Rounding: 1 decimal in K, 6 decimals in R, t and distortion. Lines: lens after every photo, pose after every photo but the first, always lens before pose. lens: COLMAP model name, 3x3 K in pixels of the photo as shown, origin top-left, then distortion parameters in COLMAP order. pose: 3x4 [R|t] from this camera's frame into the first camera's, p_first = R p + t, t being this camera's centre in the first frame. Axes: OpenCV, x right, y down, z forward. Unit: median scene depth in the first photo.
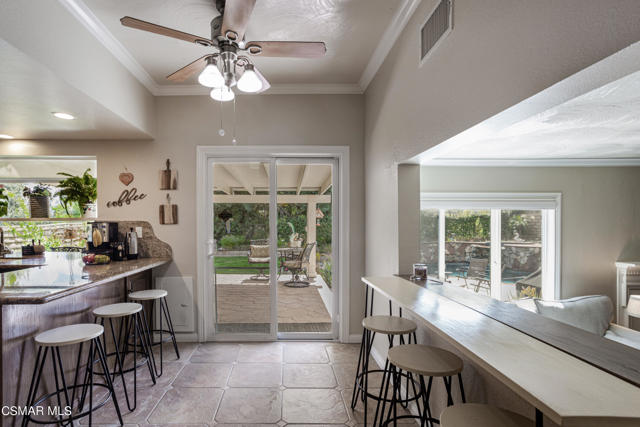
lens RADIAL K [[317.0, 0, 325.0], [0, 317.0, 227.6], [0, 0, 1]] dist [0.004361, 0.002875]
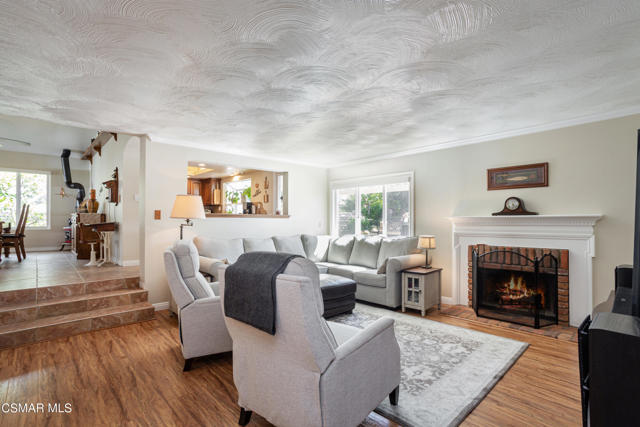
lens RADIAL K [[317.0, 0, 321.1], [0, 317.0, 218.0], [0, 0, 1]] dist [0.004361, 0.002875]
pose [[0.691336, -0.005158, -0.722515, 1.603532], [-0.003372, 0.999941, -0.010366, 0.134221], [0.722525, 0.009603, 0.691278, -0.407796]]
